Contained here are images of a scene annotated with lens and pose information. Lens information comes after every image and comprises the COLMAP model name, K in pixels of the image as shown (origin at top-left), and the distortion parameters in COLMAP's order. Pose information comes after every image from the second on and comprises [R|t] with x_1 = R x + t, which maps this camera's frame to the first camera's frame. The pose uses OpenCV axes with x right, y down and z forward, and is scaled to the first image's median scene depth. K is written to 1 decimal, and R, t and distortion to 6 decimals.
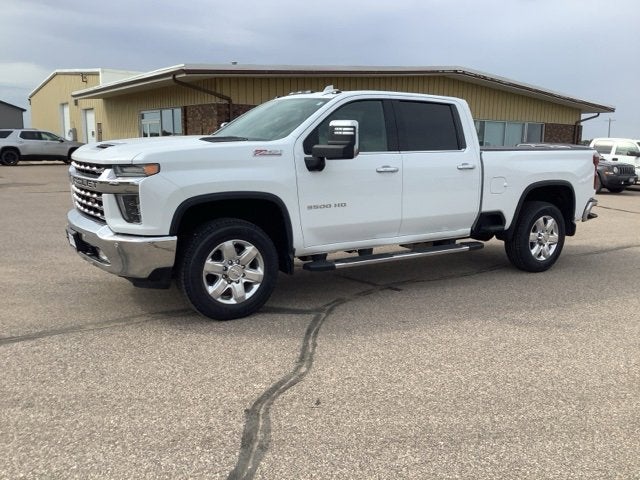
lens RADIAL K [[574.7, 0, 317.5], [0, 574.7, 243.3], [0, 0, 1]] dist [0.122616, -0.239549]
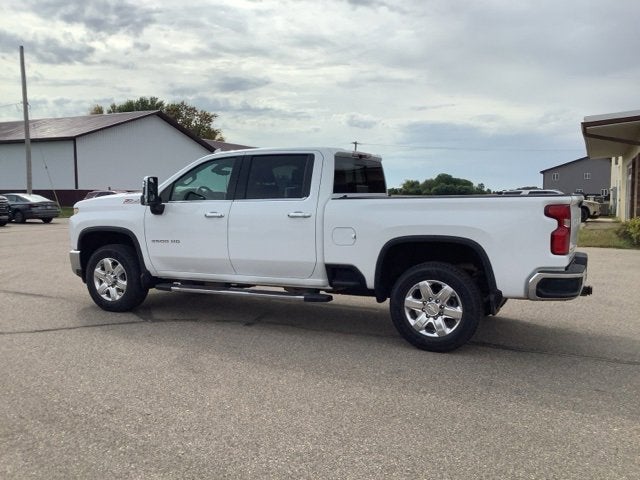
lens RADIAL K [[574.9, 0, 312.4], [0, 574.9, 237.4], [0, 0, 1]] dist [0.111519, -0.214936]
pose [[0.498861, 0.040943, -0.865714, 1.349798], [-0.138561, 0.989803, -0.033033, -0.077079], [0.855534, 0.136433, 0.499447, 0.637865]]
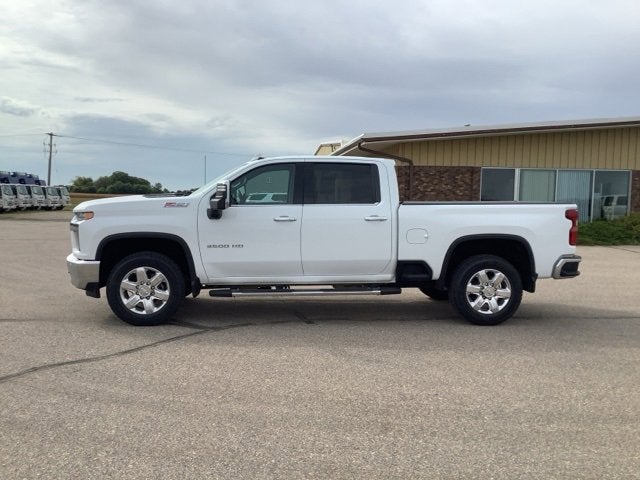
lens RADIAL K [[574.7, 0, 317.5], [0, 574.7, 243.3], [0, 0, 1]] dist [0.122616, -0.239549]
pose [[0.881478, 0.028659, -0.471354, 0.821504], [-0.076696, 0.993592, -0.083018, 0.020016], [0.465954, 0.109330, 0.878028, -0.030184]]
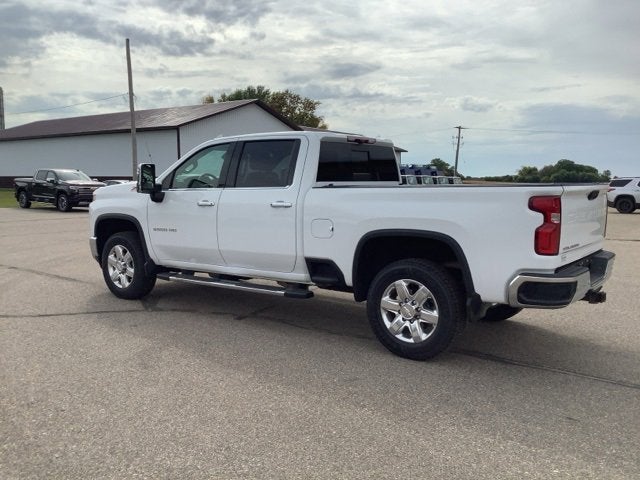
lens RADIAL K [[574.7, 0, 317.5], [0, 574.7, 243.3], [0, 0, 1]] dist [0.122616, -0.239549]
pose [[0.337656, 0.078343, -0.938004, 1.381069], [-0.158771, 0.986992, 0.025281, -0.124640], [0.927782, 0.140391, 0.345703, 0.893996]]
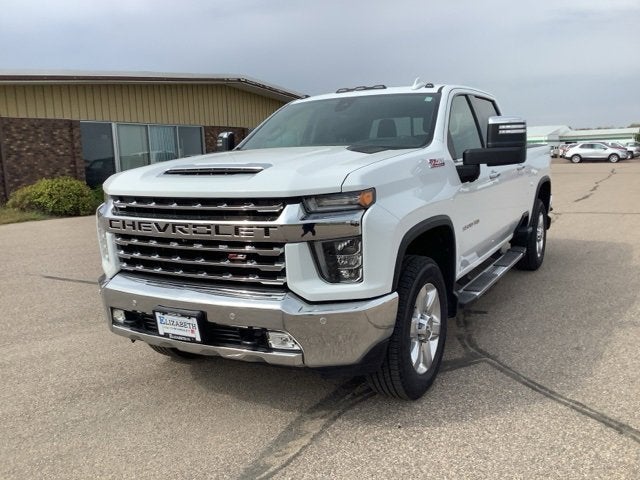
lens RADIAL K [[574.7, 0, 317.5], [0, 574.7, 243.3], [0, 0, 1]] dist [0.122616, -0.239549]
pose [[0.888263, -0.124980, 0.442006, -0.543888], [0.133649, 0.990961, 0.011618, -0.078545], [-0.439463, 0.048753, 0.896937, 0.381312]]
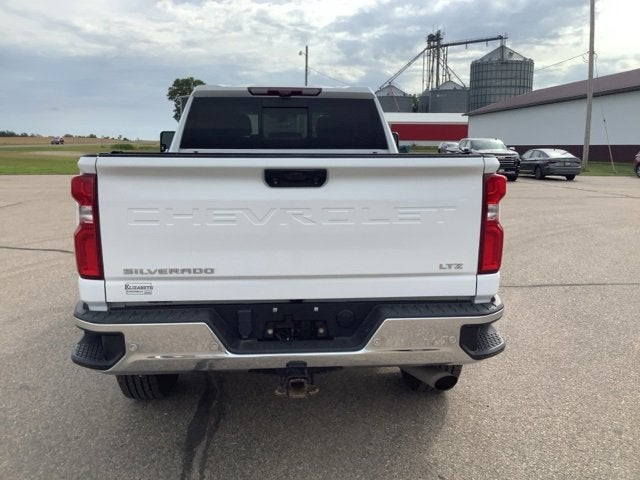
lens RADIAL K [[574.7, 0, 317.5], [0, 574.7, 243.3], [0, 0, 1]] dist [0.122616, -0.239549]
pose [[-0.483115, 0.115789, -0.867867, 1.028683], [-0.169768, 0.960017, 0.222588, -0.306558], [0.858941, 0.254871, -0.444142, 1.870030]]
